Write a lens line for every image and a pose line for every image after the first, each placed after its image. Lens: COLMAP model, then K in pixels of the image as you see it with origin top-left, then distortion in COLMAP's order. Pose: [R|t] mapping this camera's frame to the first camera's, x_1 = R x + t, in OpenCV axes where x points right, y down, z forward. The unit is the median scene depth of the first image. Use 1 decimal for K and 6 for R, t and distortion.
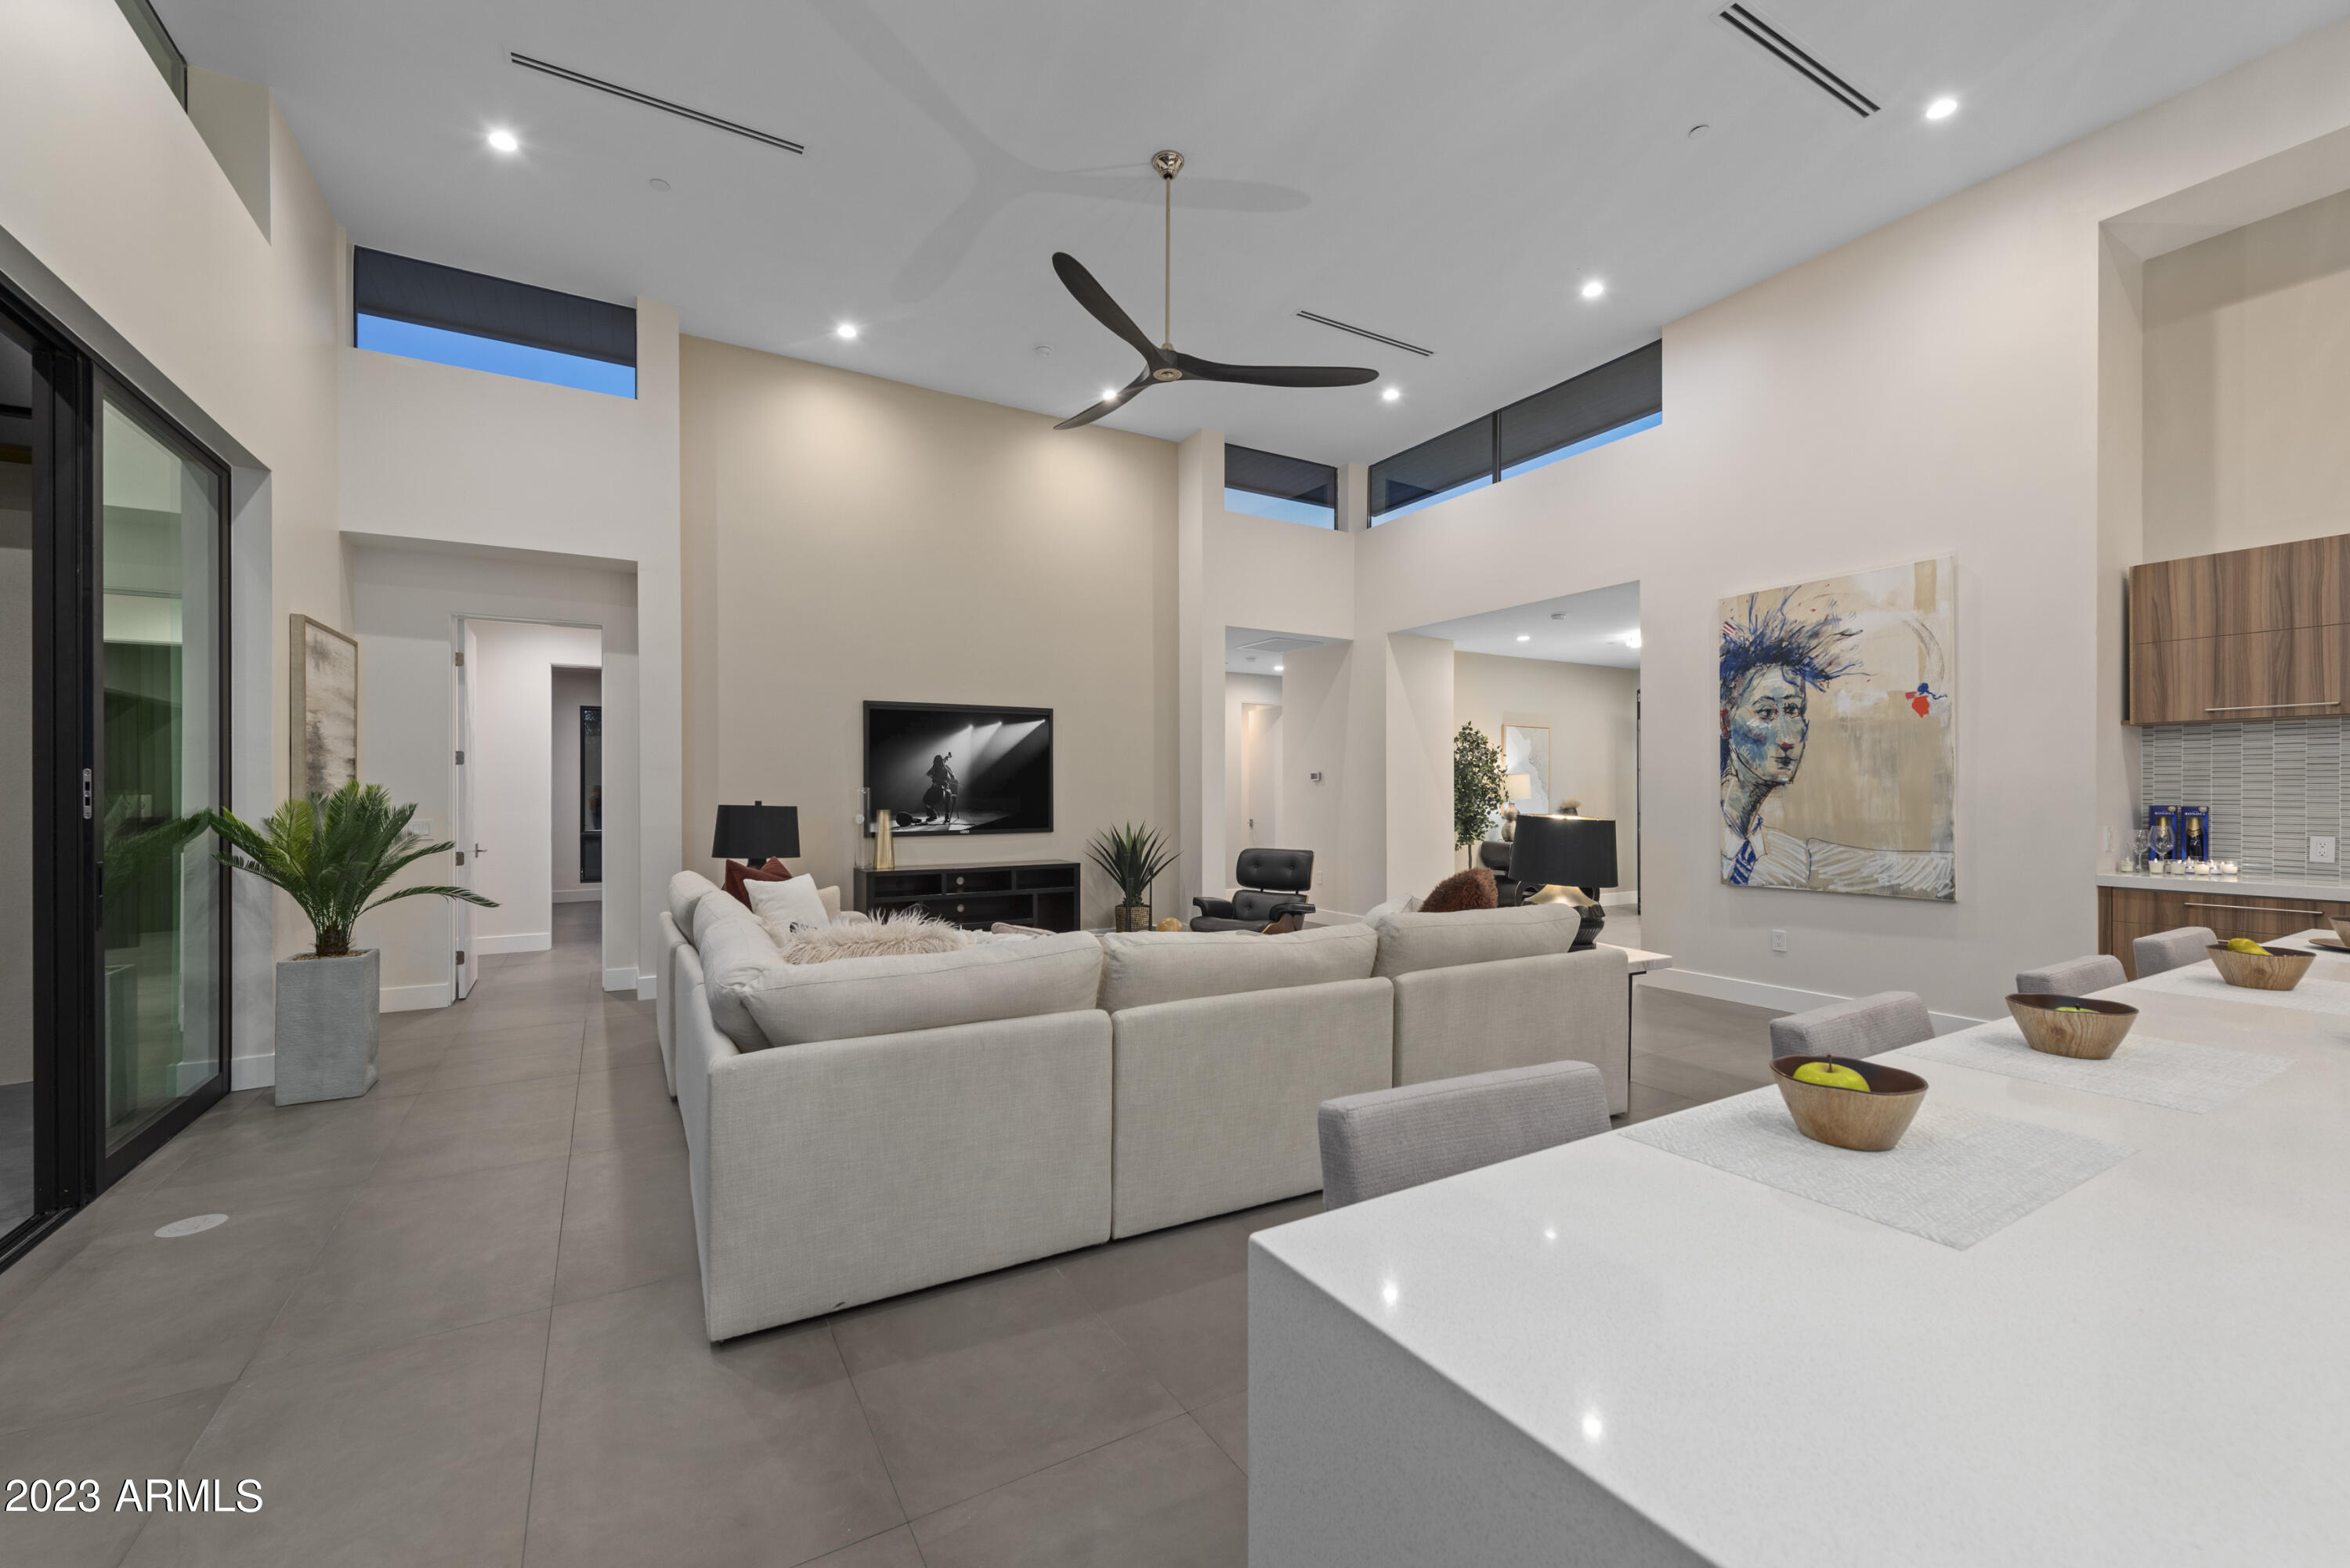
lens RADIAL K [[936.6, 0, 1174.8], [0, 936.6, 797.6], [0, 0, 1]] dist [0.004801, -0.003403]
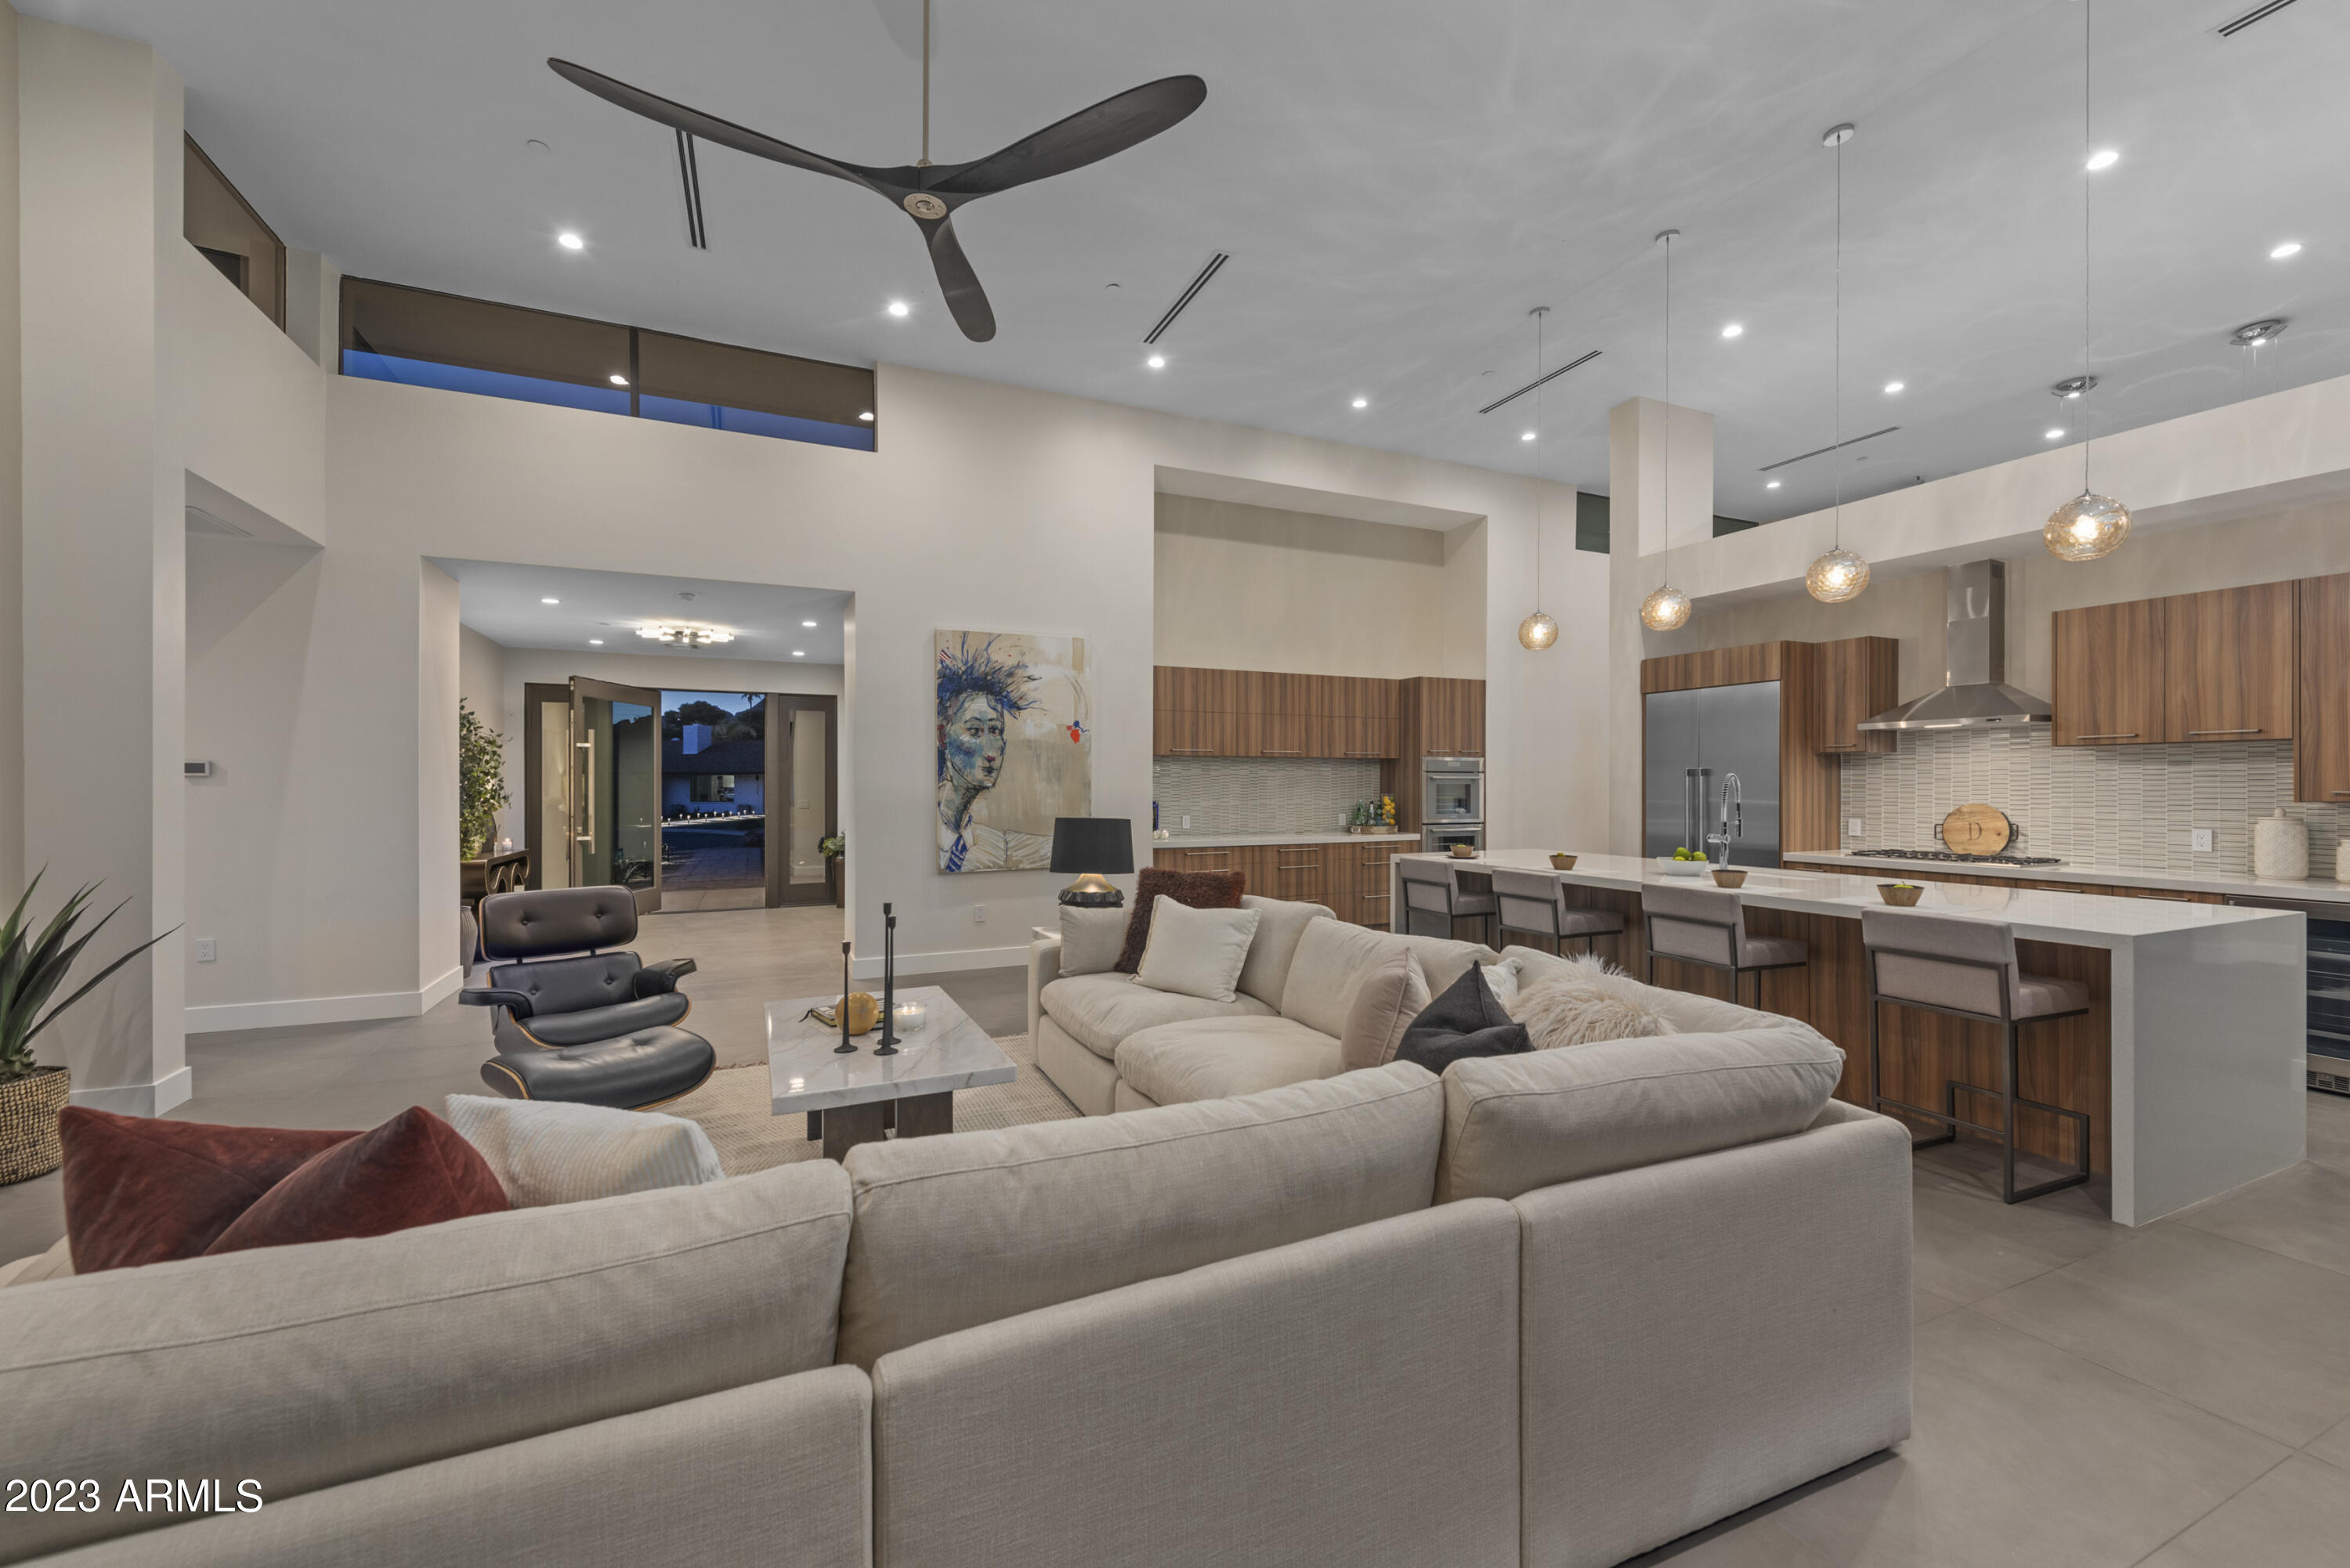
lens RADIAL K [[911.7, 0, 1166.8], [0, 911.7, 801.1], [0, 0, 1]] dist [-0.000937, -0.001147]
pose [[0.113562, -0.016286, 0.993397, -0.545122], [0.004657, 0.999863, 0.015859, -0.015635], [-0.993520, 0.002825, 0.113622, 0.622322]]
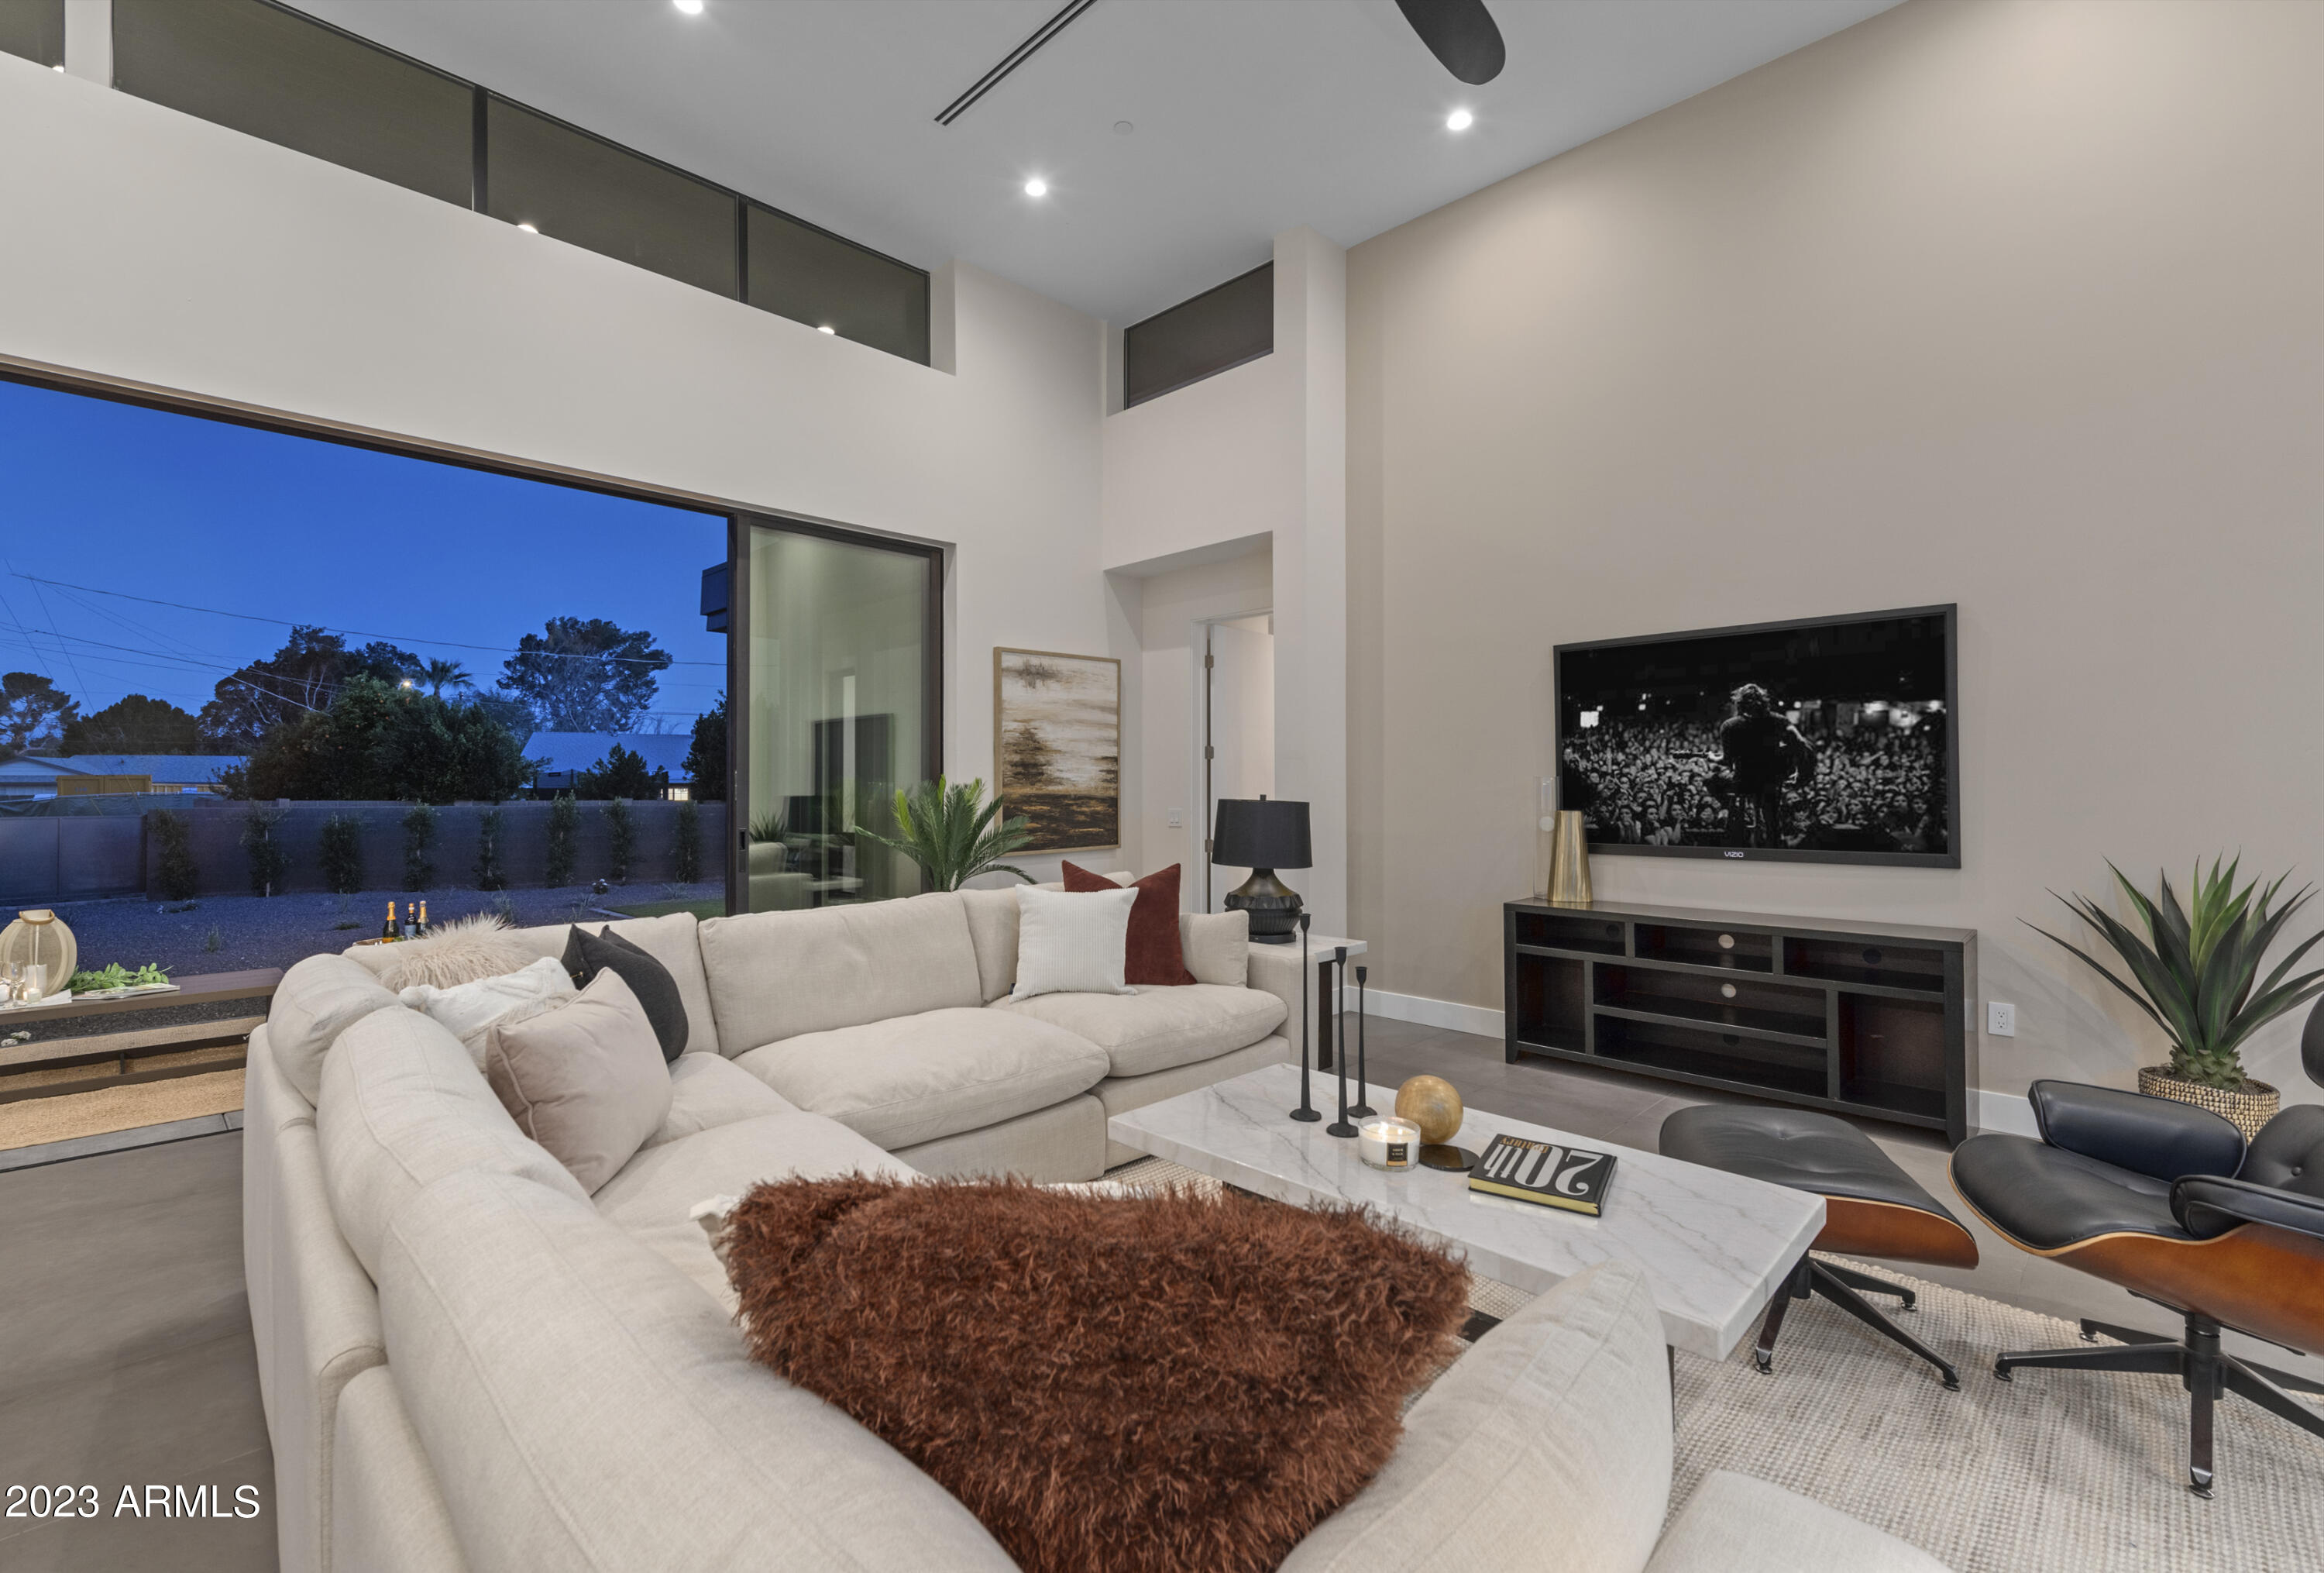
lens RADIAL K [[1008.3, 0, 1117.9], [0, 1008.3, 773.7], [0, 0, 1]] dist [0.007323, 0.000404]
pose [[0.233798, -0.011794, -0.972214, 0.357215], [-0.005096, 0.999898, -0.013356, -0.002439], [0.972272, 0.008077, 0.233714, 0.659003]]
